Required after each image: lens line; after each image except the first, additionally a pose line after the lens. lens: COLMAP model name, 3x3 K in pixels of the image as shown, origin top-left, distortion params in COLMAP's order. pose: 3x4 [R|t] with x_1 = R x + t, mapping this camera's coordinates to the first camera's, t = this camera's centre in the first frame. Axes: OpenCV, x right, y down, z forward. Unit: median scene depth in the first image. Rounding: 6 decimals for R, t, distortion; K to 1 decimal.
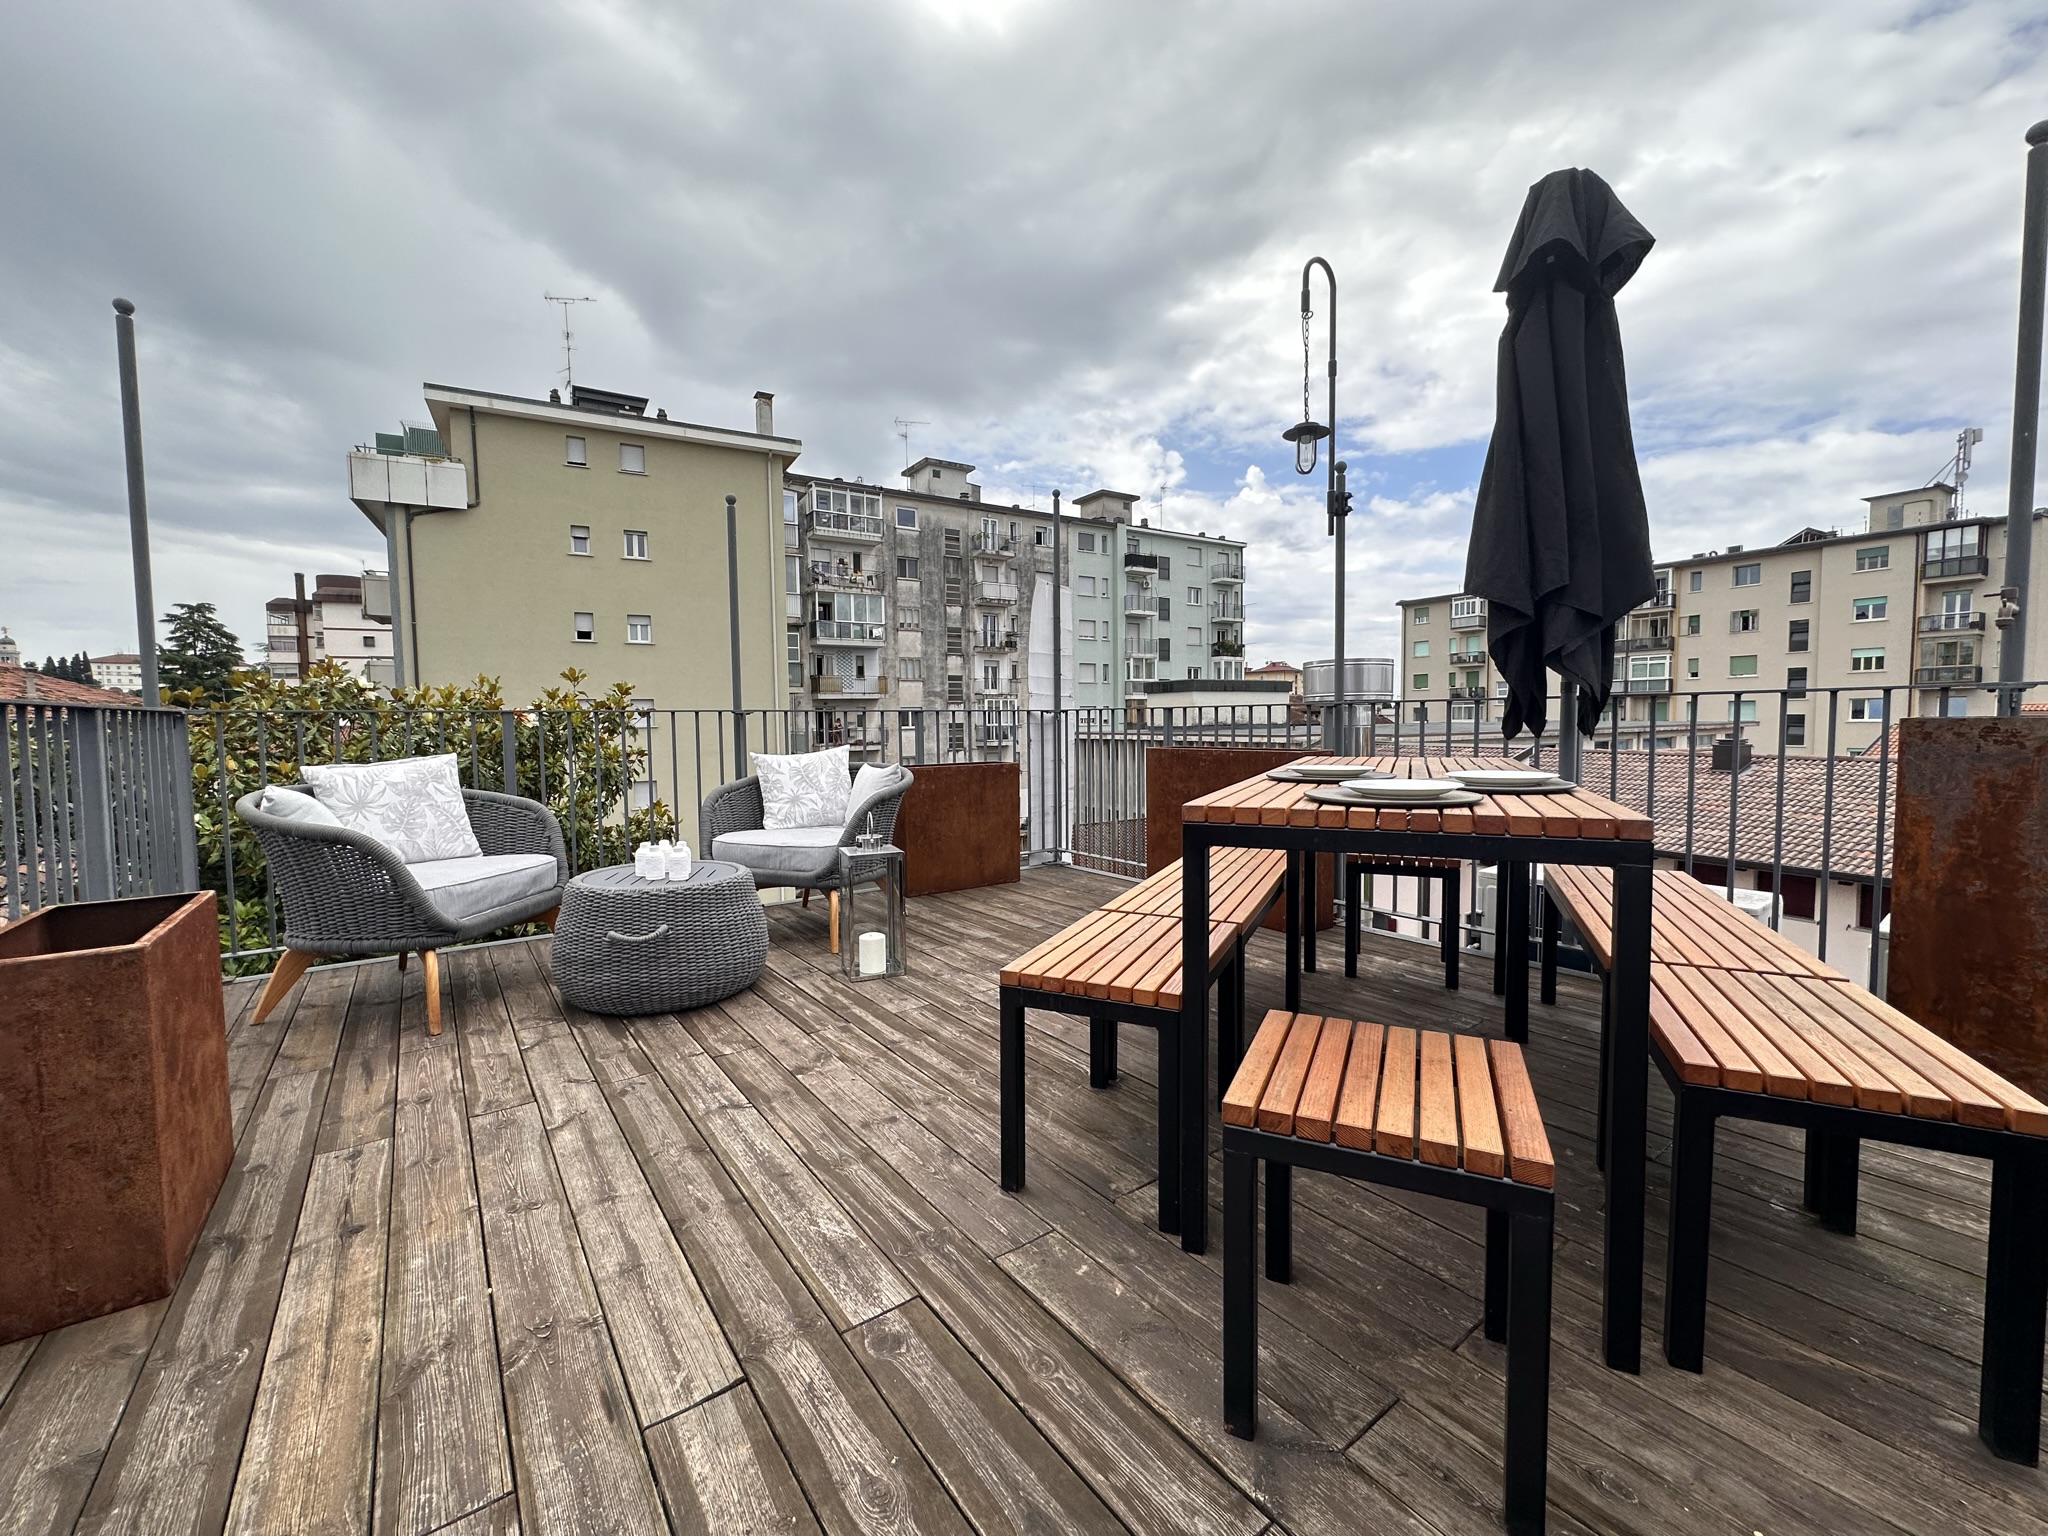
lens RADIAL K [[815.6, 0, 1023.3], [0, 815.6, 766.8], [0, 0, 1]] dist [-0.002239, 0.000348]
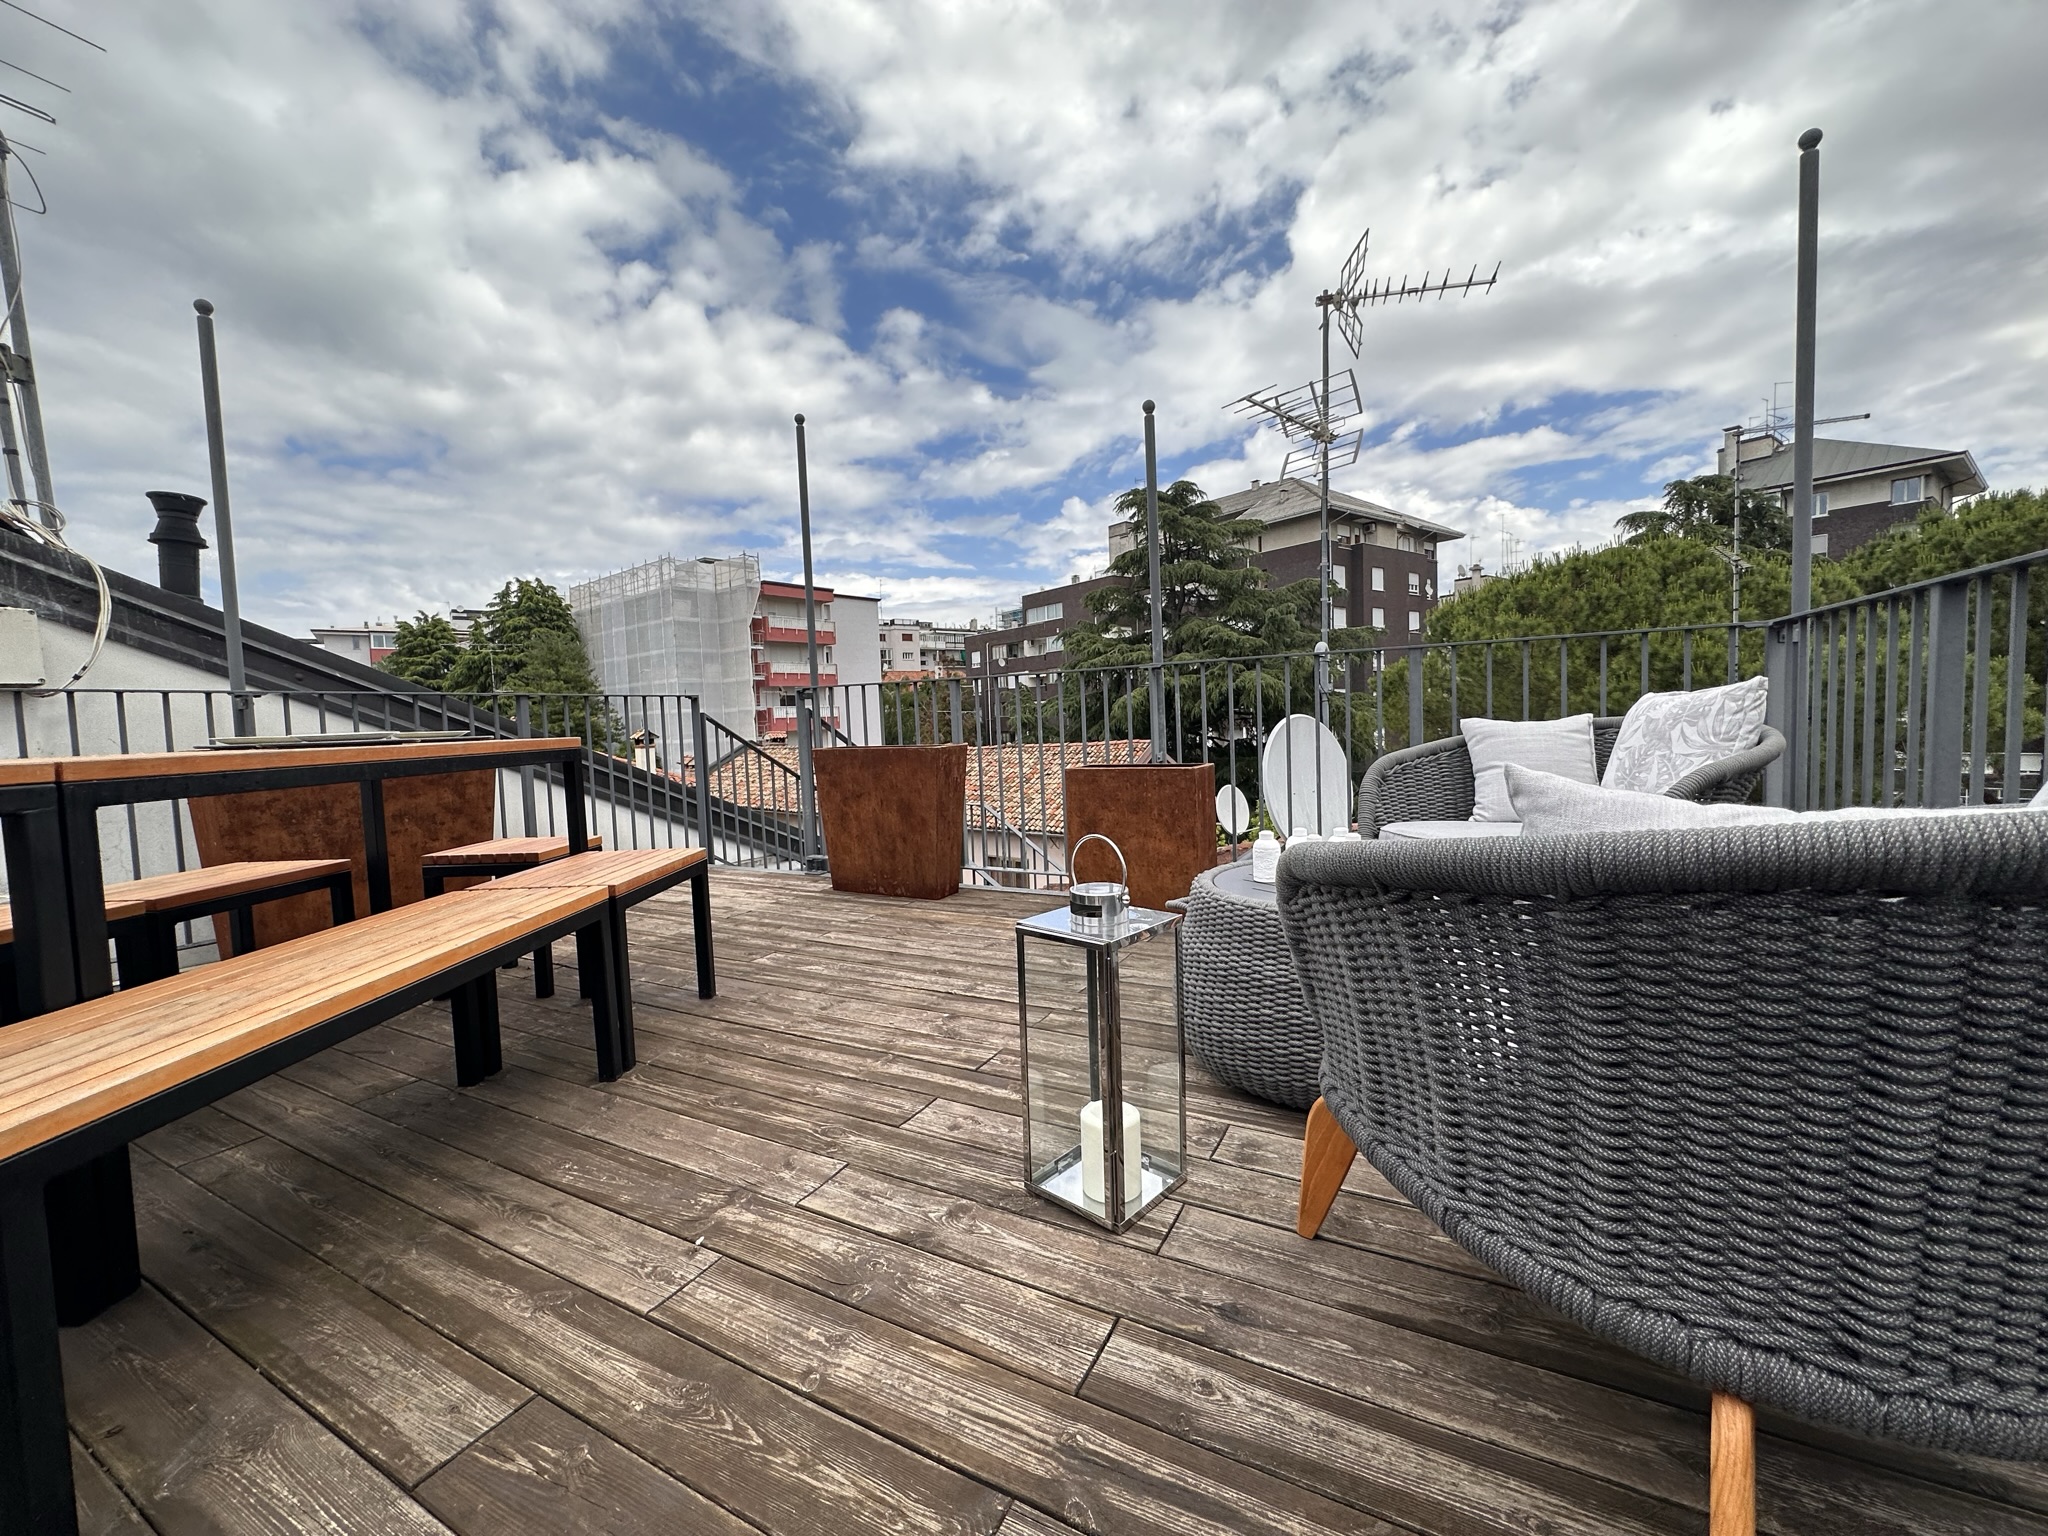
lens RADIAL K [[815.6, 0, 1023.3], [0, 815.6, 766.8], [0, 0, 1]] dist [-0.002239, 0.000348]
pose [[-0.906772, 0.069431, -0.415864, 0.043337], [0.021991, 0.992794, 0.117802, -0.050409], [0.421046, 0.097674, -0.901765, 1.963072]]
